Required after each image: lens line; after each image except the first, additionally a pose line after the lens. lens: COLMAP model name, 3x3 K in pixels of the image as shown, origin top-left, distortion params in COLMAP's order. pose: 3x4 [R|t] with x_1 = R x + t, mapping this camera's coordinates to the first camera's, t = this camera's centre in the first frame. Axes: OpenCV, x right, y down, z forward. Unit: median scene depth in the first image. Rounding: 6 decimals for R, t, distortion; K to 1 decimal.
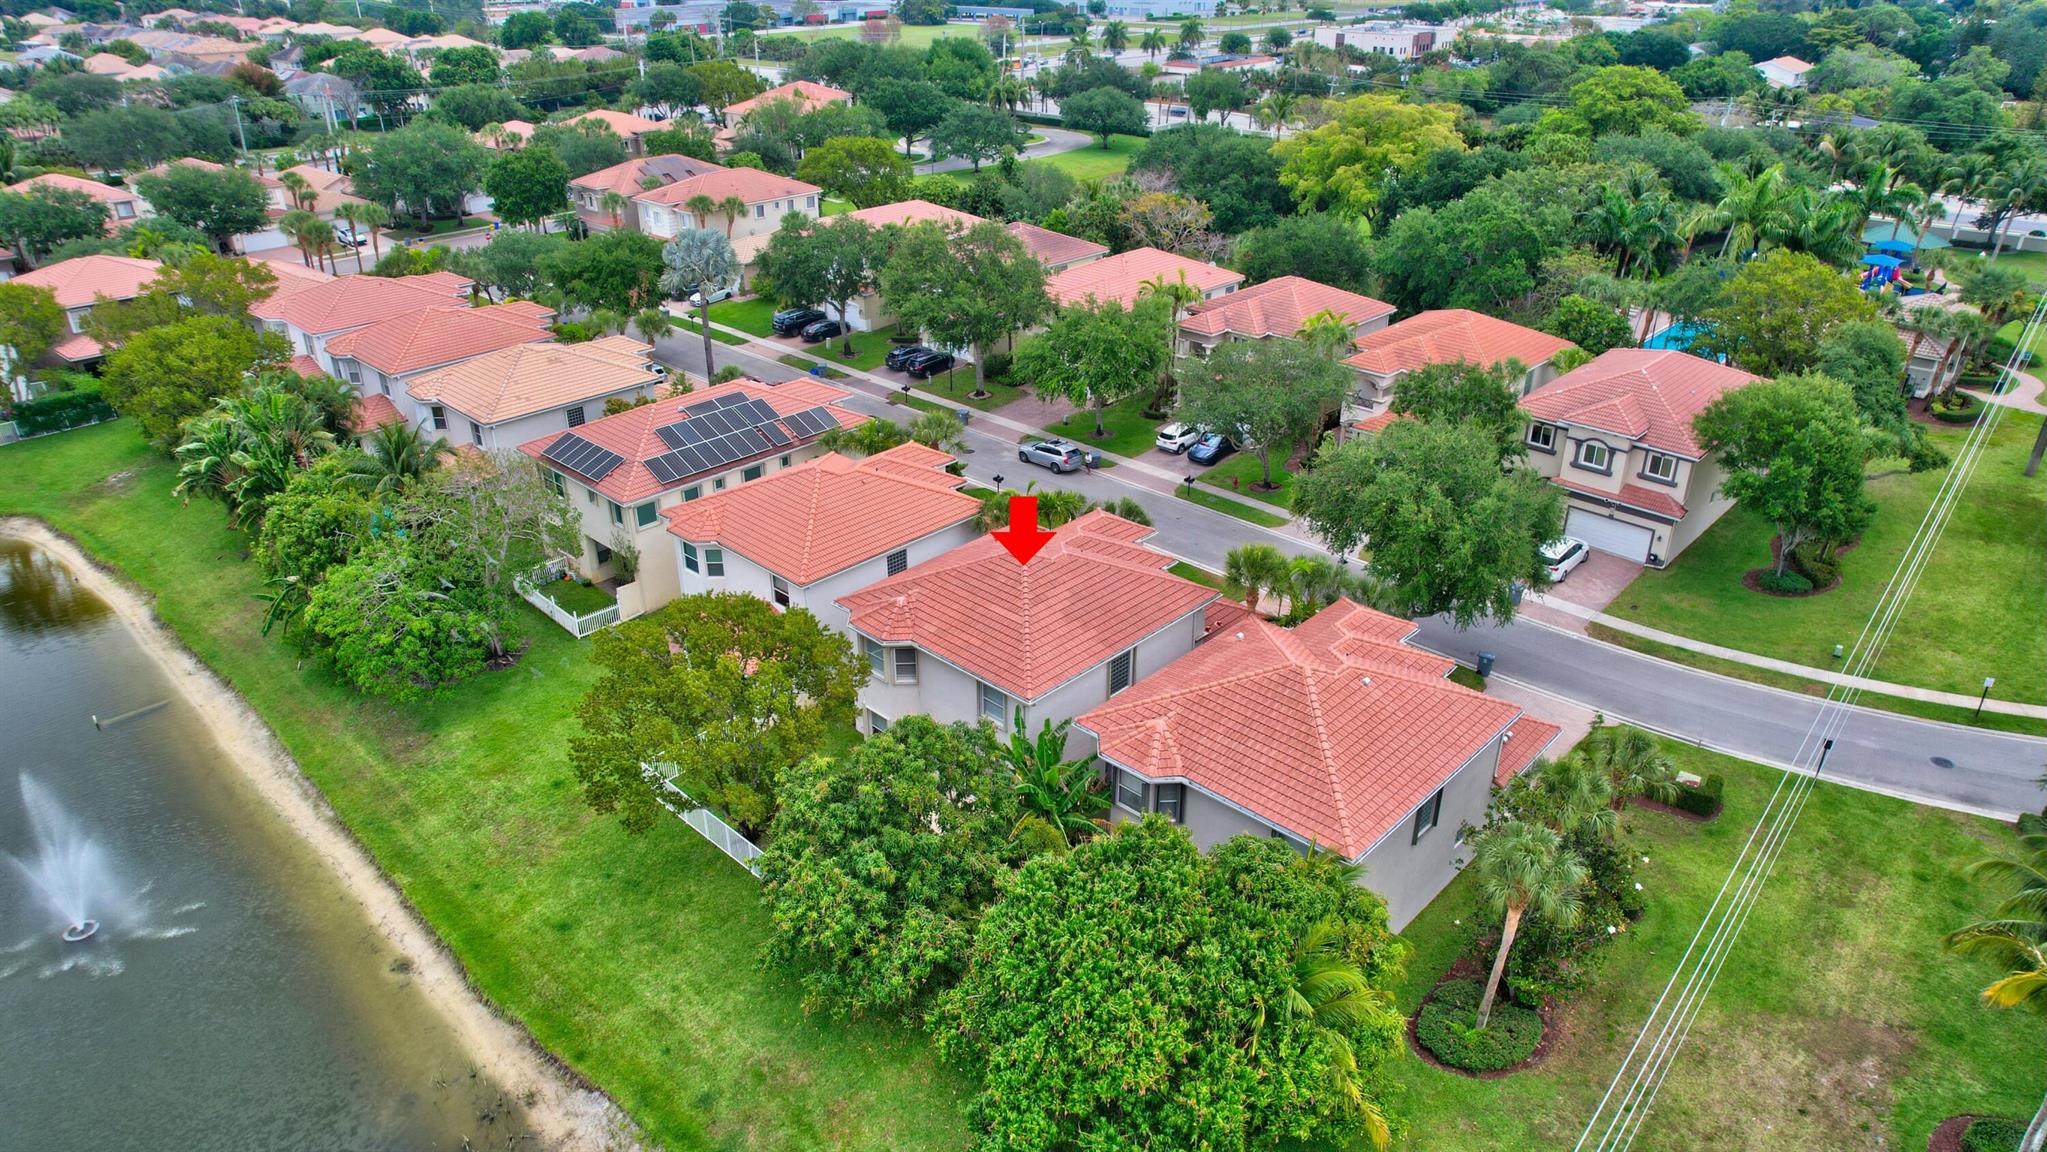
lens RADIAL K [[1321.3, 0, 1018.1], [0, 1321.3, 569.7], [0, 0, 1]] dist [-0.099130, 0.086942]
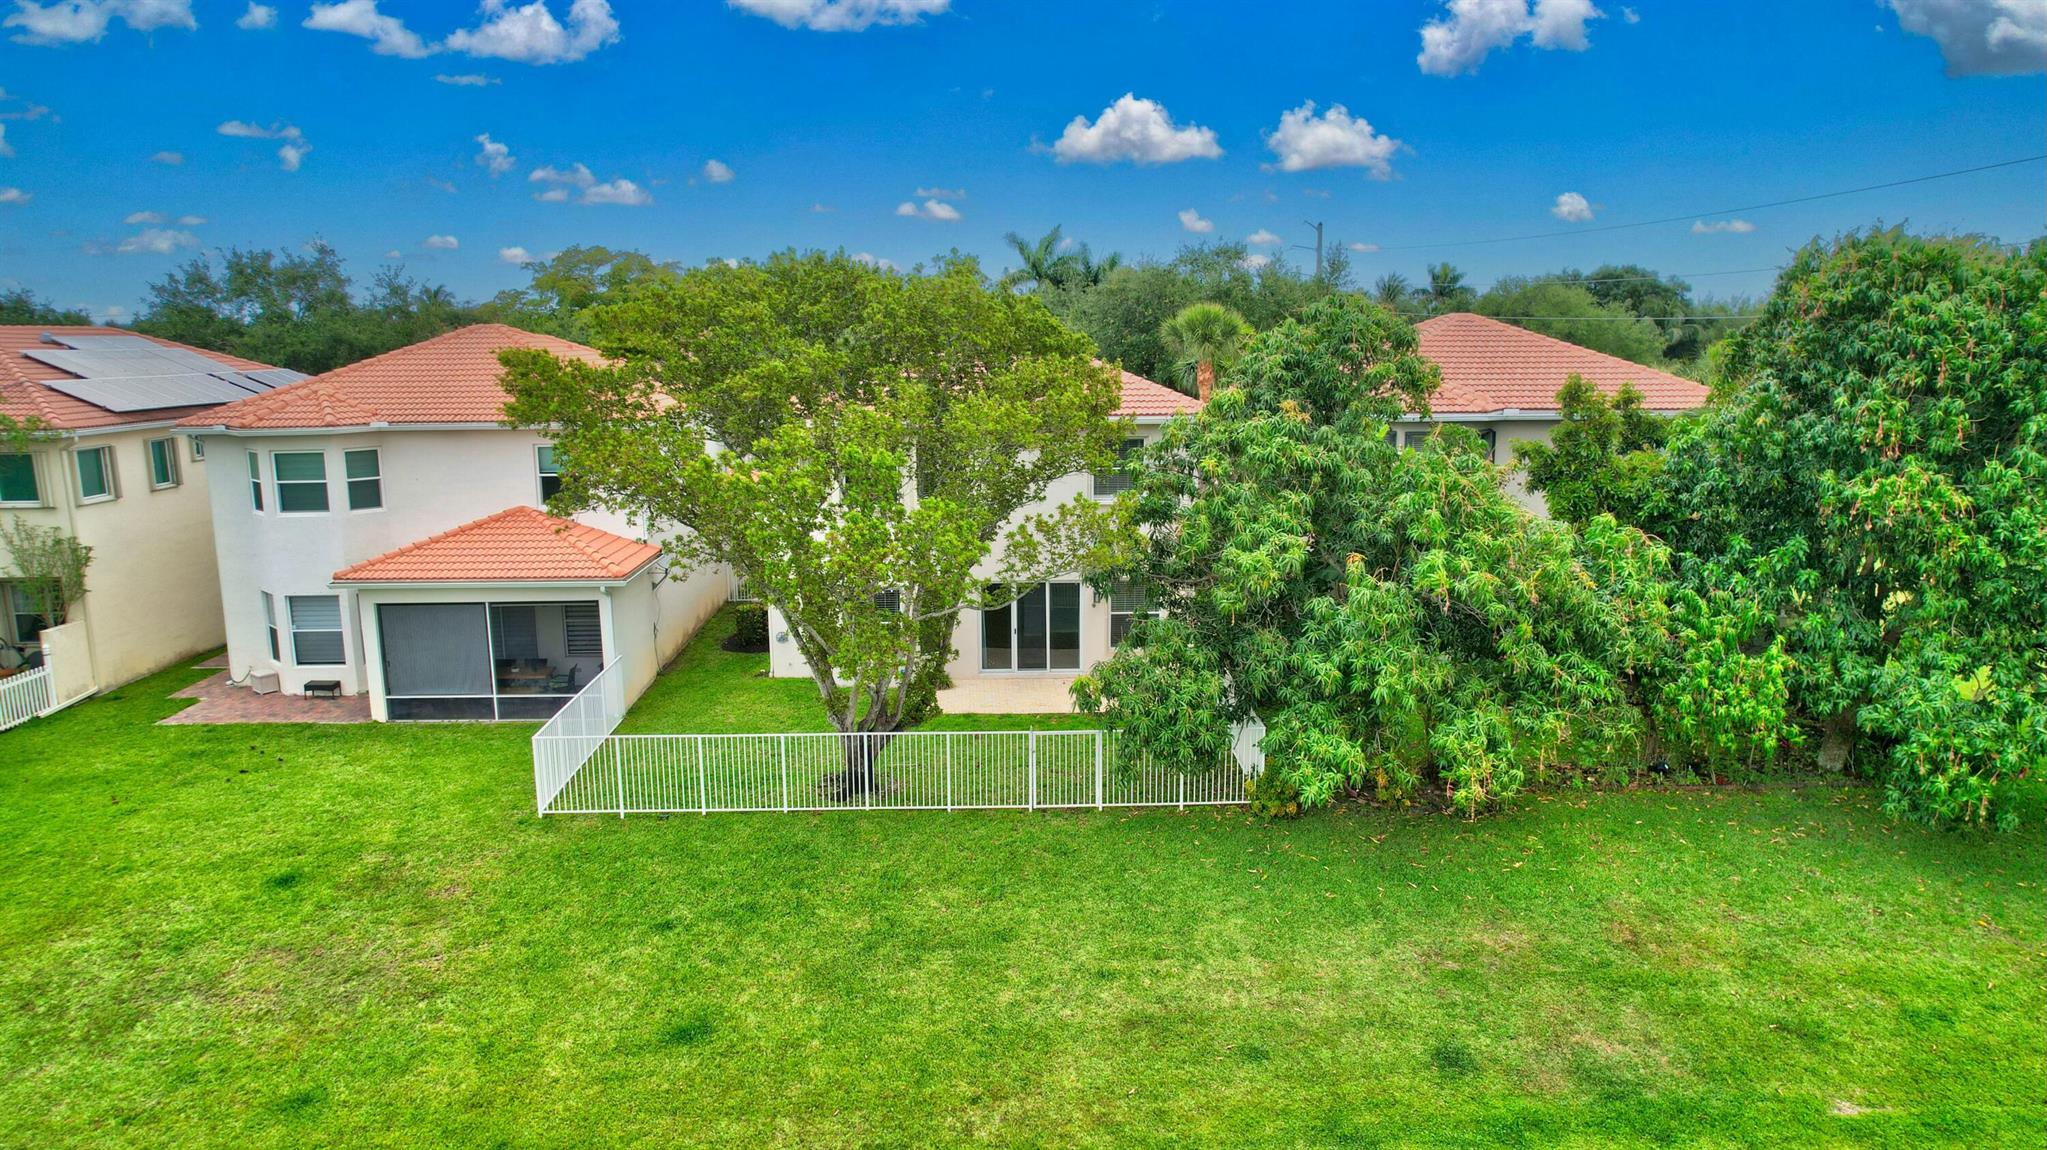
lens RADIAL K [[1321.3, 0, 1018.1], [0, 1321.3, 568.7], [0, 0, 1]] dist [-0.099130, 0.086942]
pose [[0.693453, -0.125237, 0.709535, -0.407584], [0.322346, 0.934651, -0.150068, 0.181304], [-0.644373, 0.332781, 0.688506, 0.488397]]
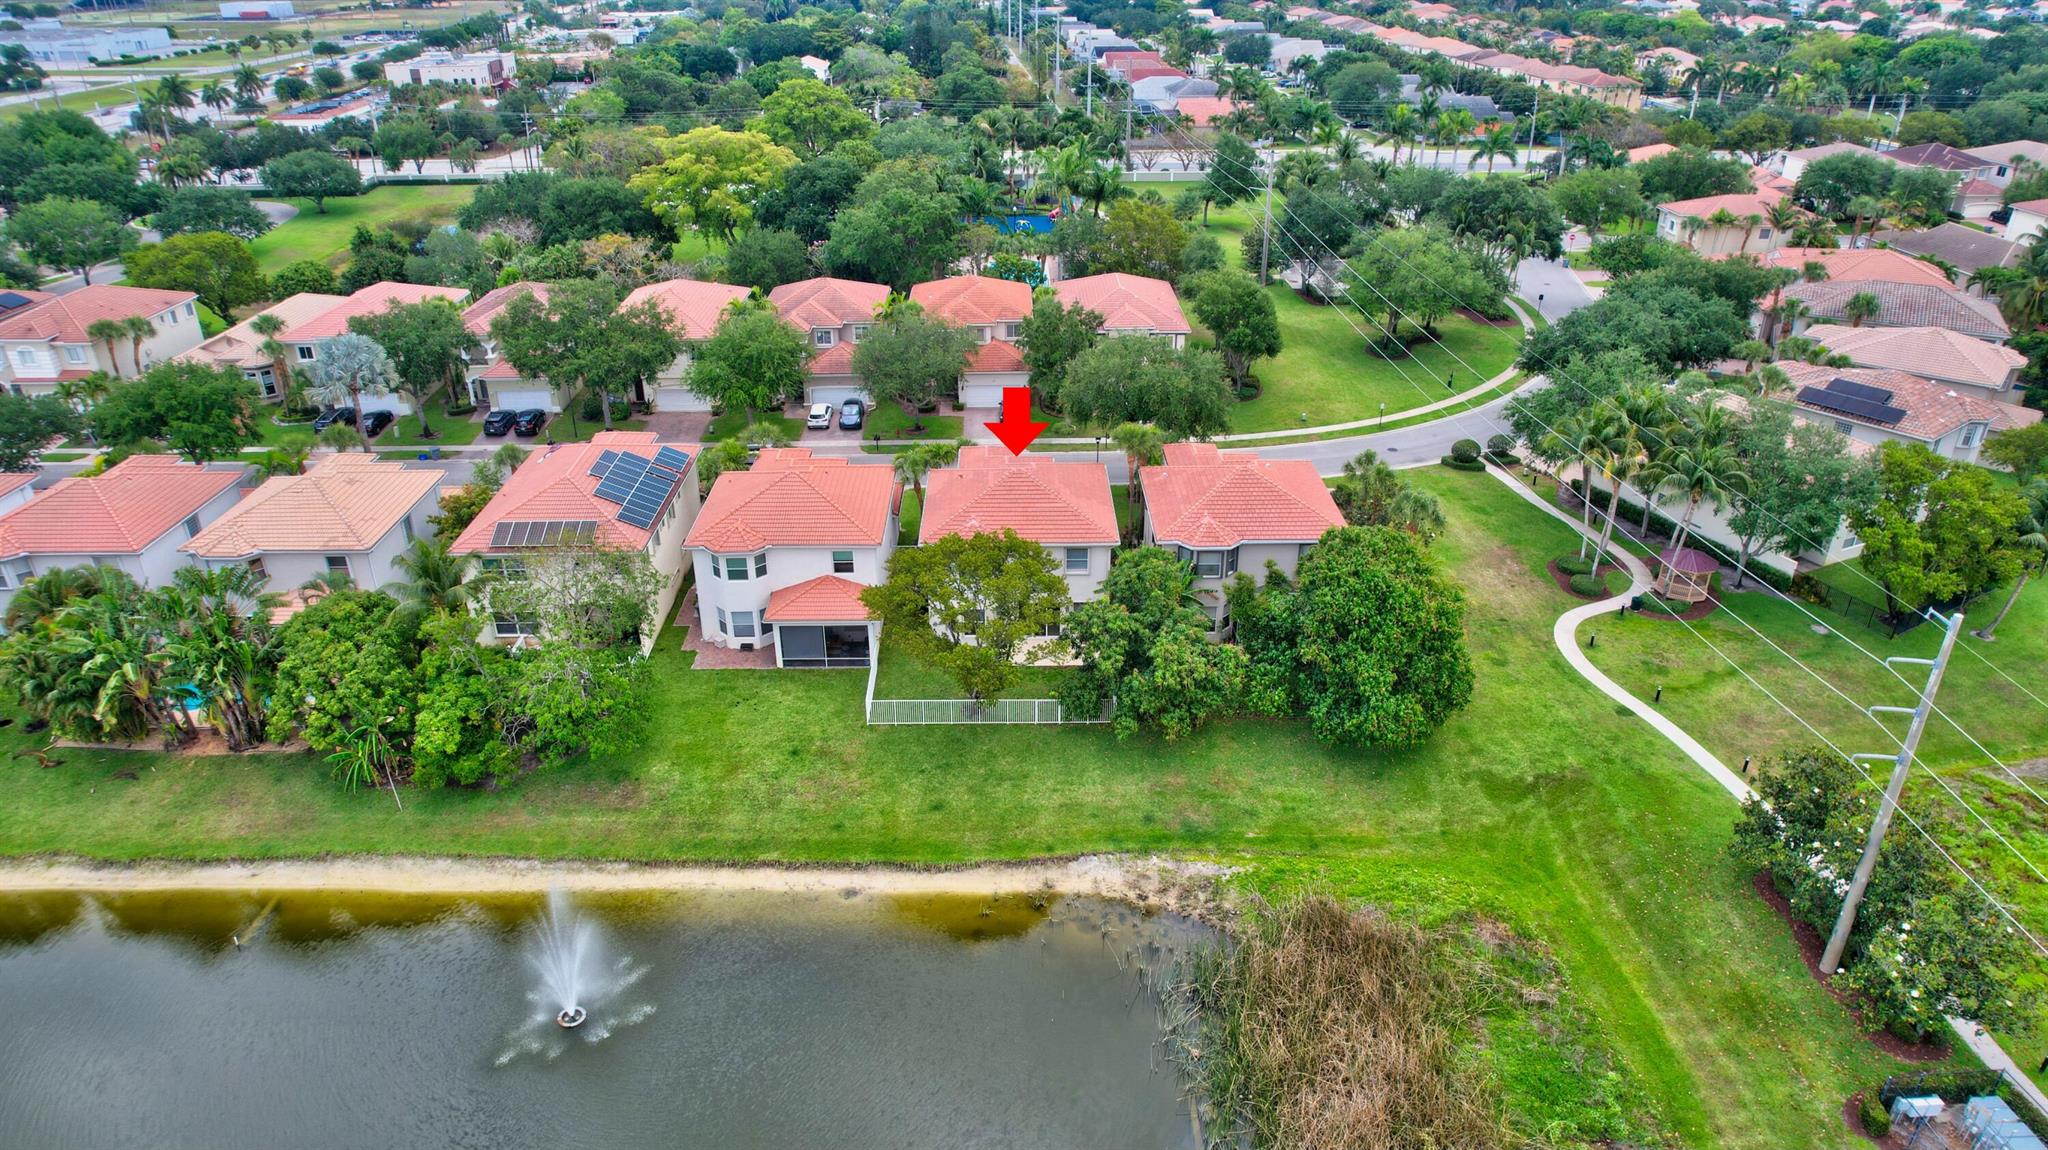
lens RADIAL K [[1322.0, 0, 1018.6], [0, 1322.0, 568.7], [0, 0, 1]] dist [-0.099130, 0.086942]
pose [[0.708997, -0.309969, 0.633437, -0.821120], [0.311546, 0.943490, 0.112983, -0.064144], [-0.632663, 0.117241, 0.765501, -0.090567]]
